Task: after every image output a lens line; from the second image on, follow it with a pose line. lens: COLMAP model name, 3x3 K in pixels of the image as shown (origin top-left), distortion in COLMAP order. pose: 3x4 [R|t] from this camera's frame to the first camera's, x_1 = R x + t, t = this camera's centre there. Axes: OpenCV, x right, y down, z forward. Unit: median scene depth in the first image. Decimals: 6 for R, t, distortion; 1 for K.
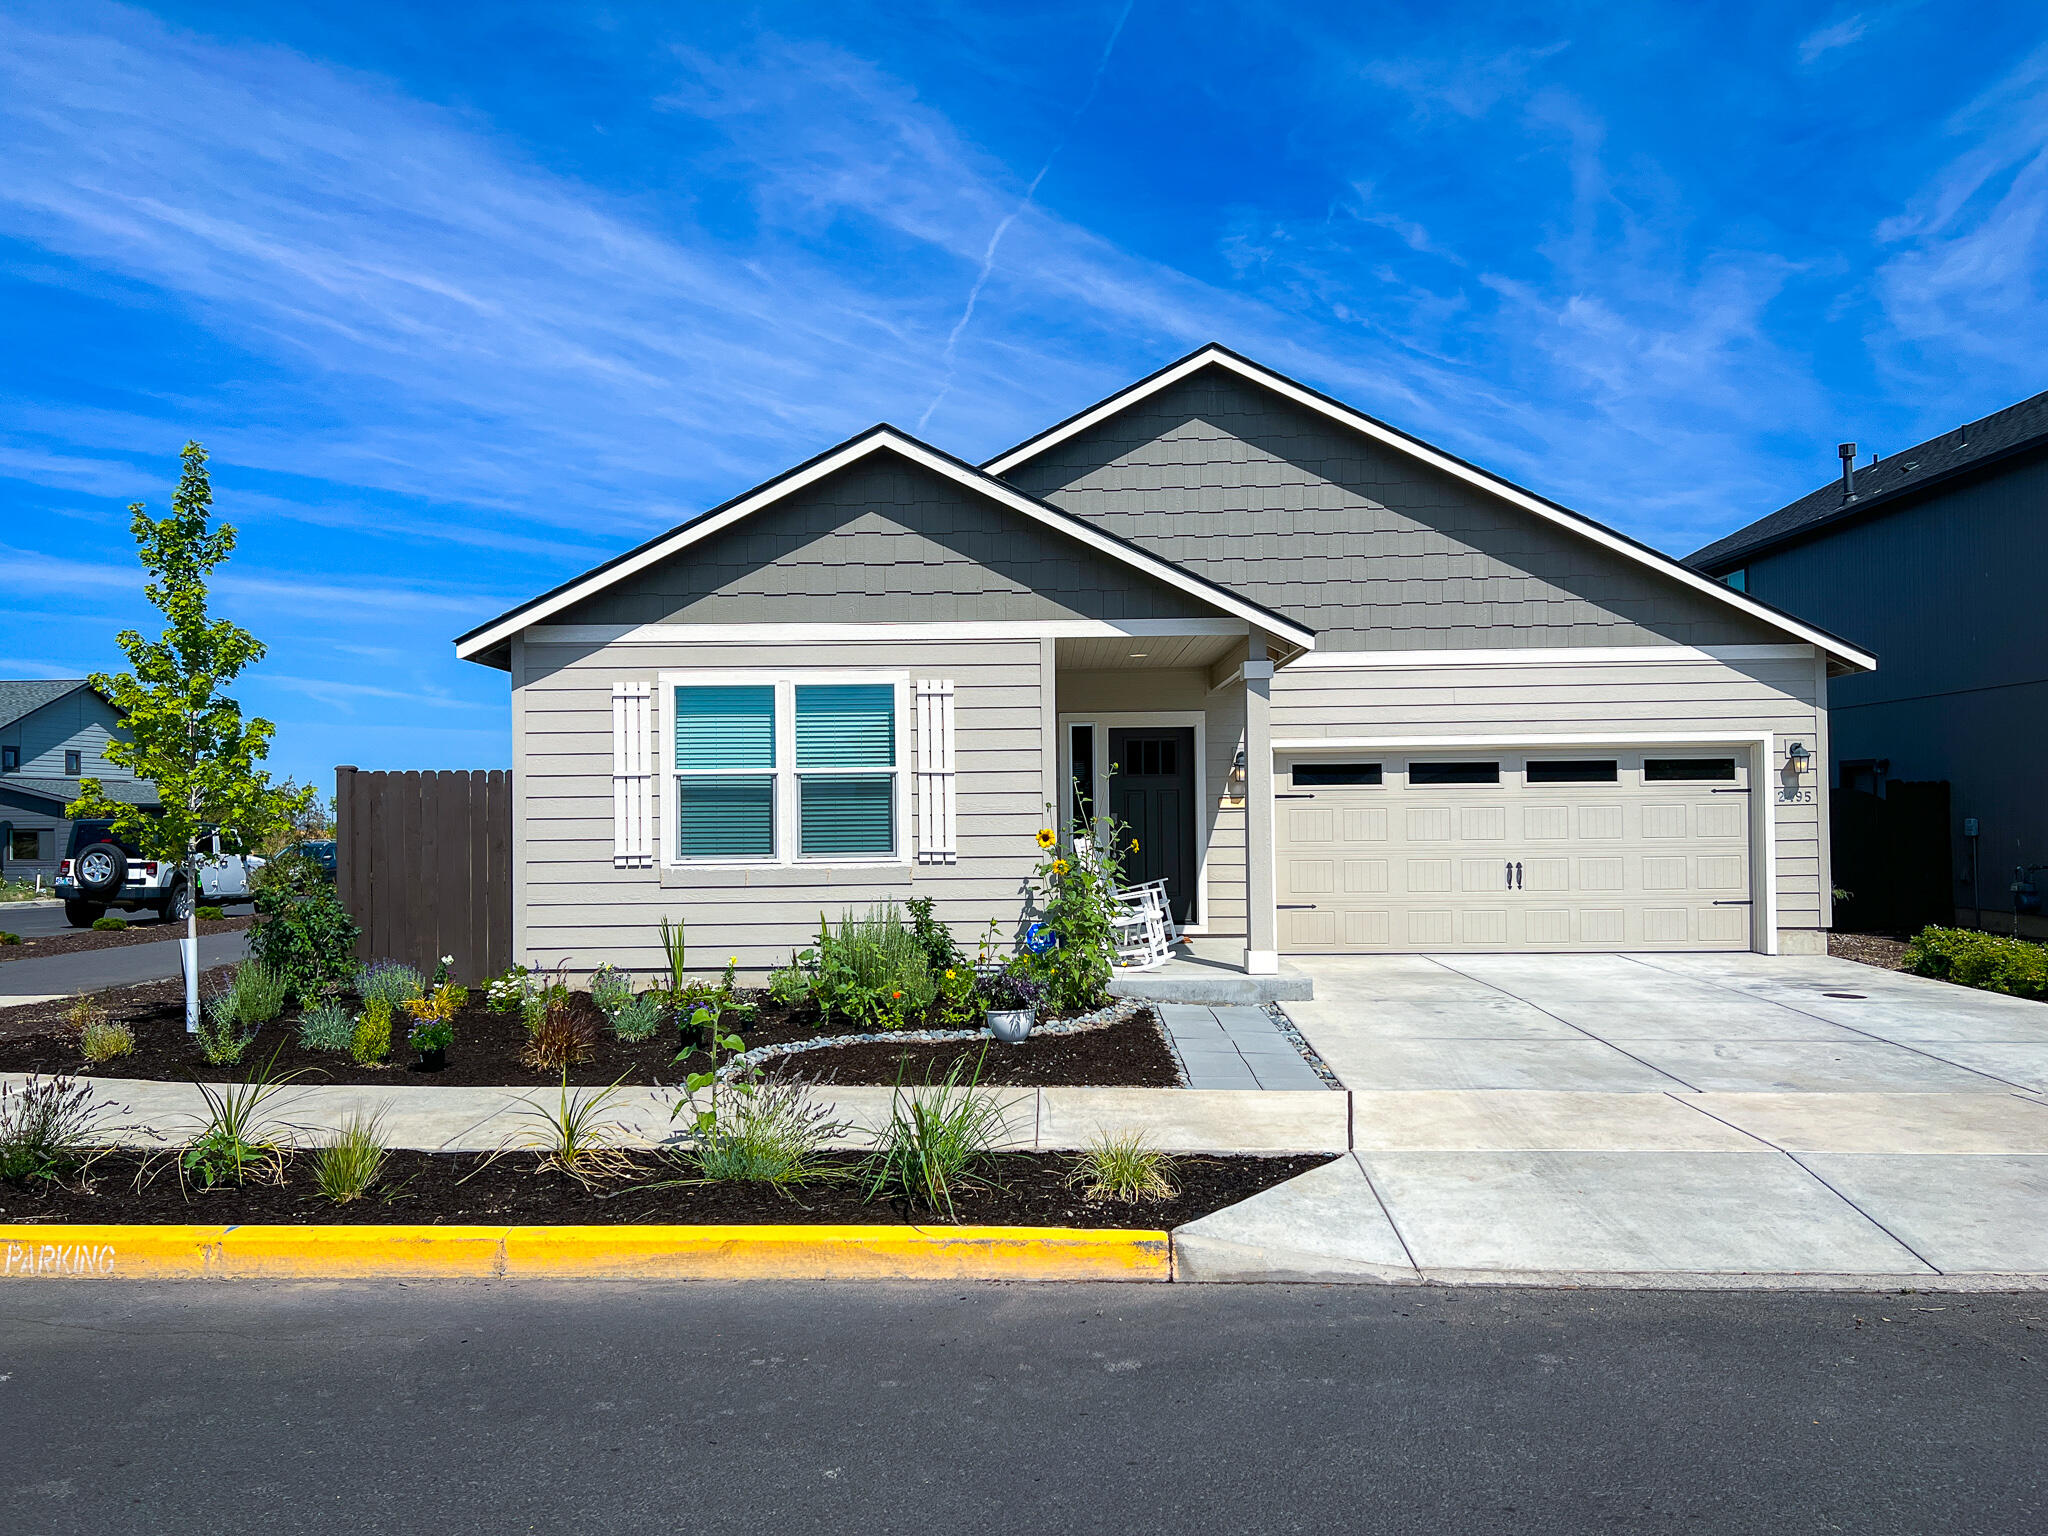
lens RADIAL K [[1578.9, 0, 1065.2], [0, 1578.9, 749.6], [0, 0, 1]] dist [0.061285, -0.040311]
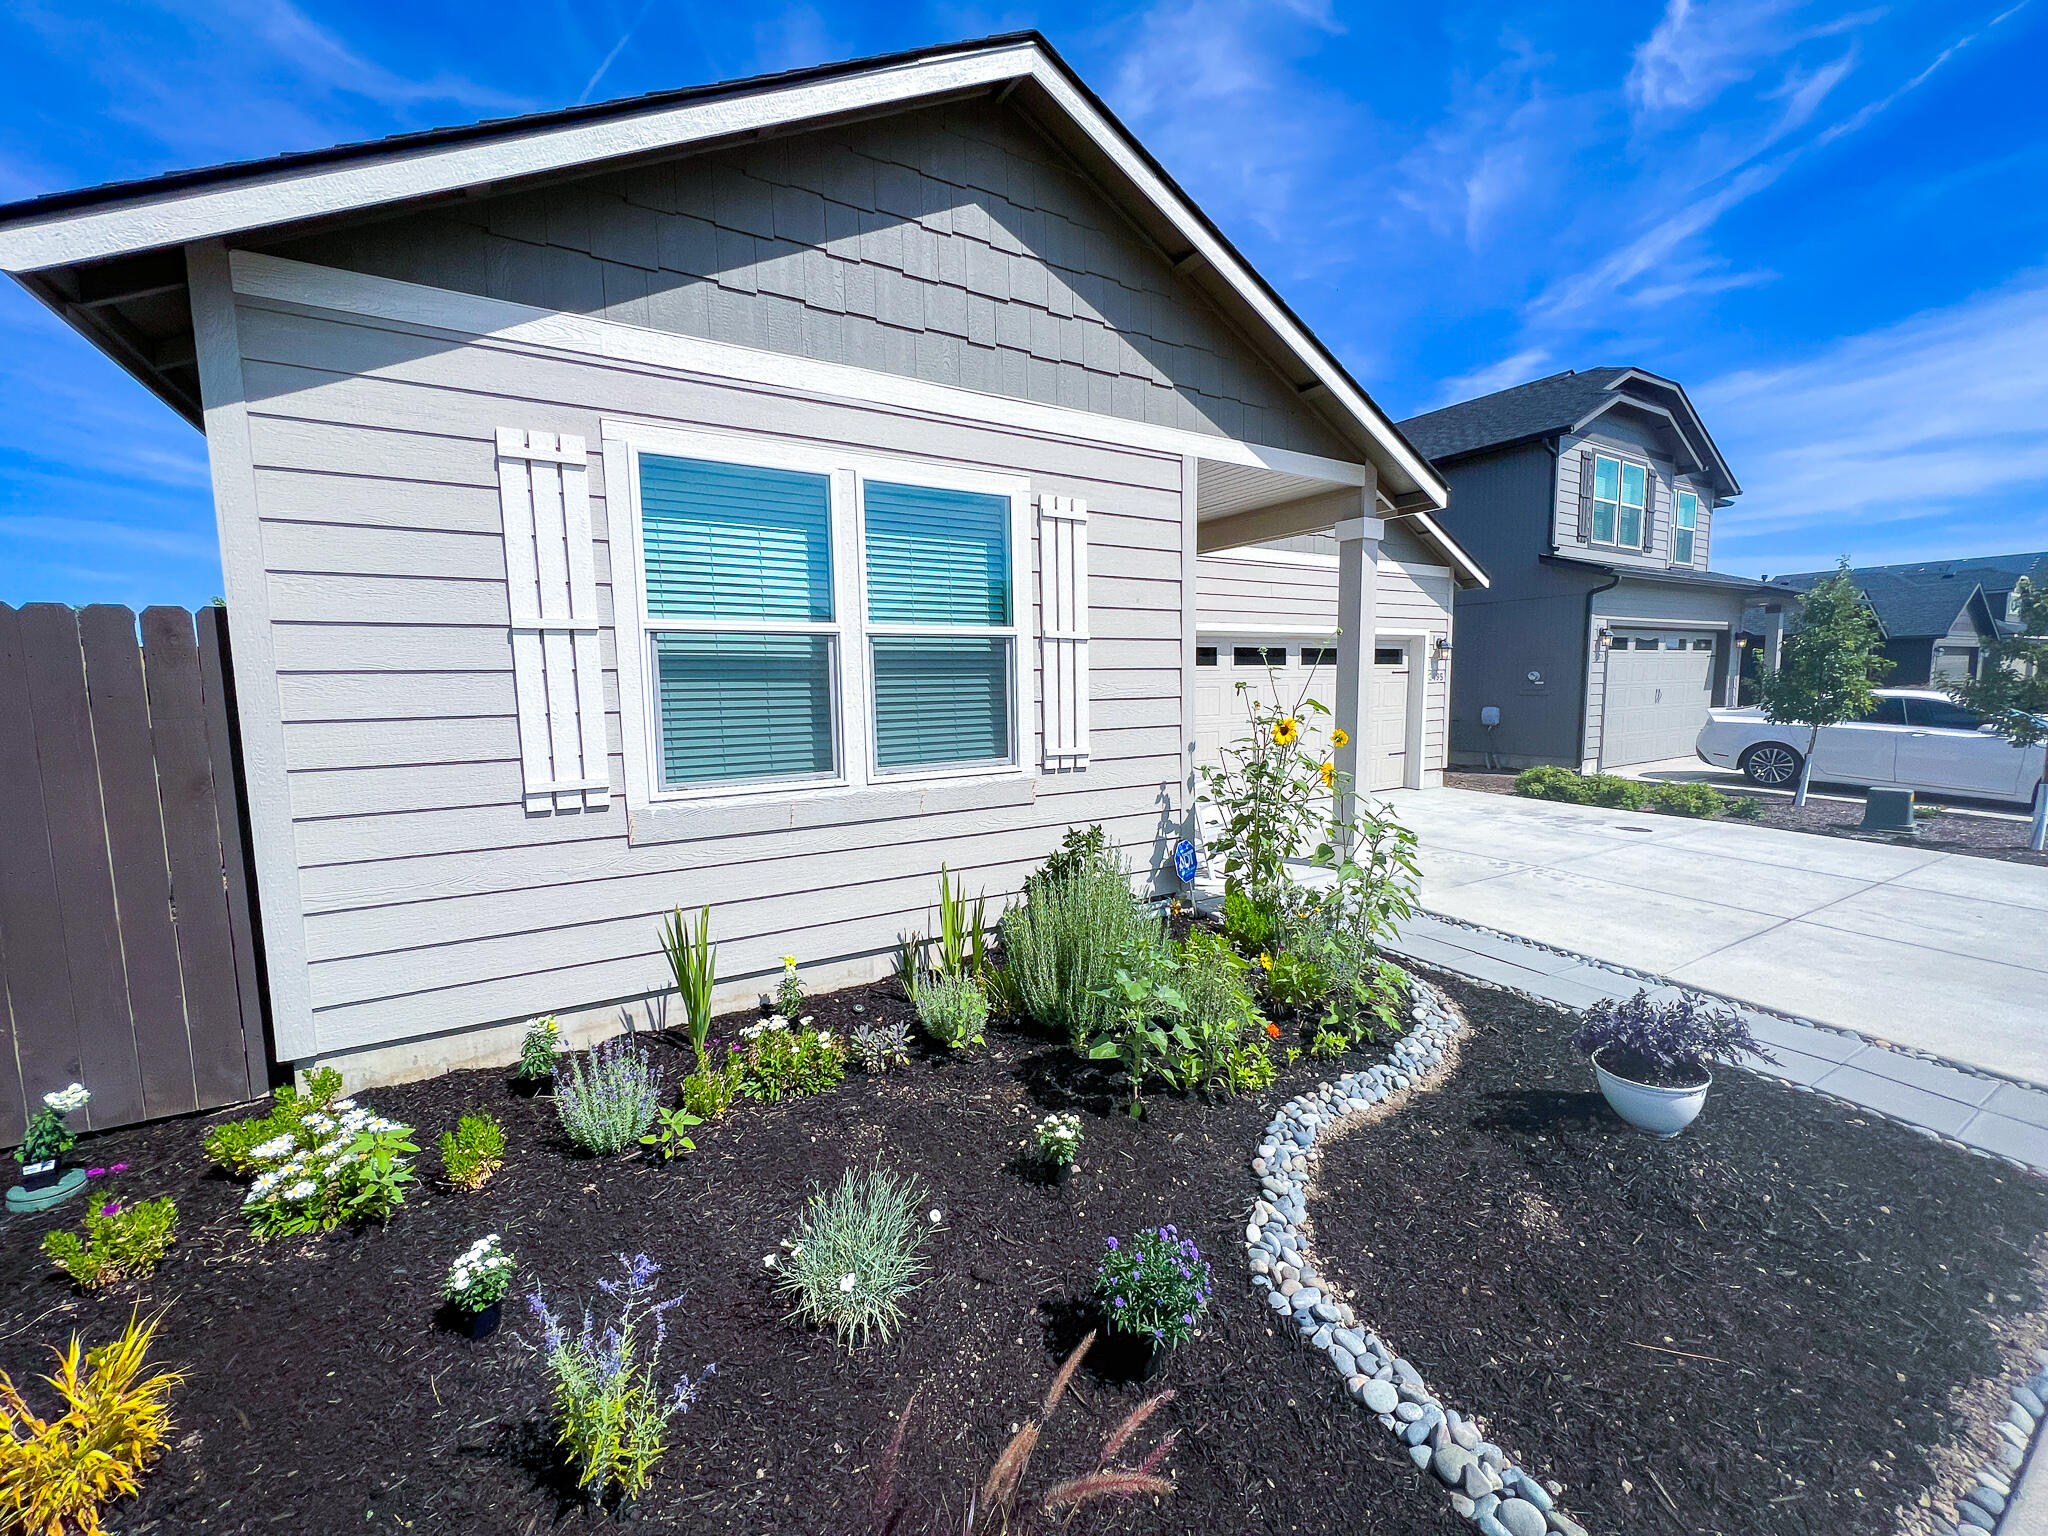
lens RADIAL K [[828.8, 0, 1032.3], [0, 828.8, 768.0], [0, 0, 1]] dist [0.003363, 0.000177]
pose [[0.853832, -0.054803, 0.517657, -0.225582], [-0.016739, 0.991038, 0.132528, 0.018143], [-0.520280, -0.121821, 0.845262, 0.559219]]
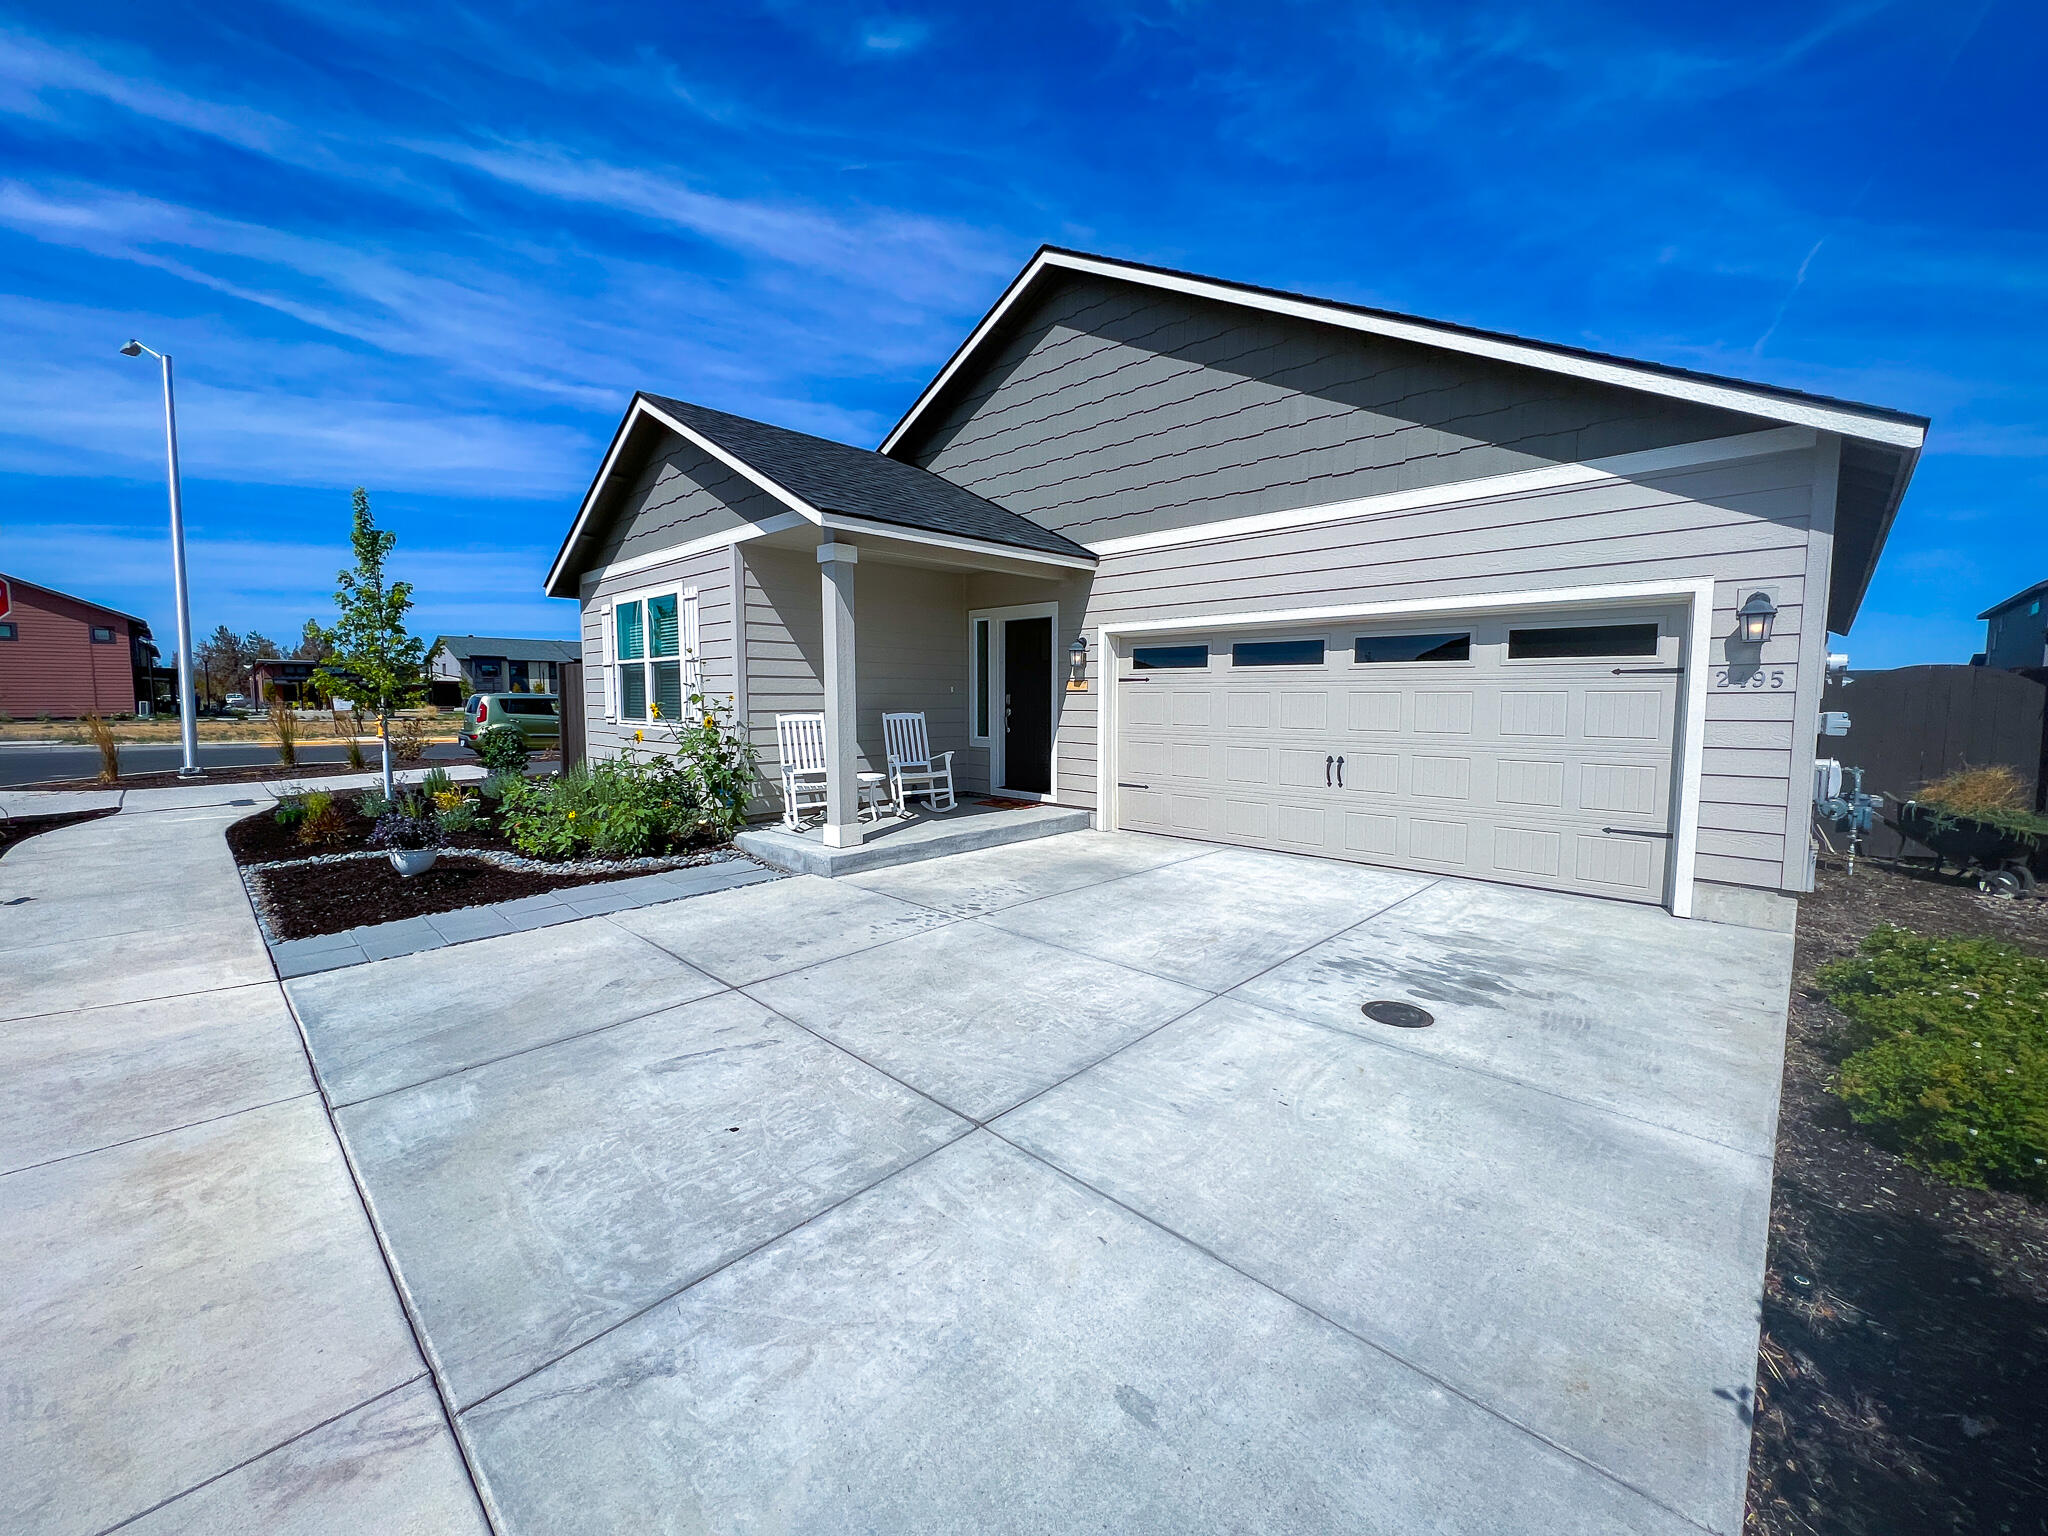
lens RADIAL K [[828.8, 0, 1033.8], [0, 828.8, 767.8], [0, 0, 1]] dist [0.003363, 0.000177]
pose [[0.708870, 0.076129, -0.701219, 0.489323], [0.017430, 0.991964, 0.125313, 0.017886], [0.705124, -0.101053, 0.701847, 0.565557]]
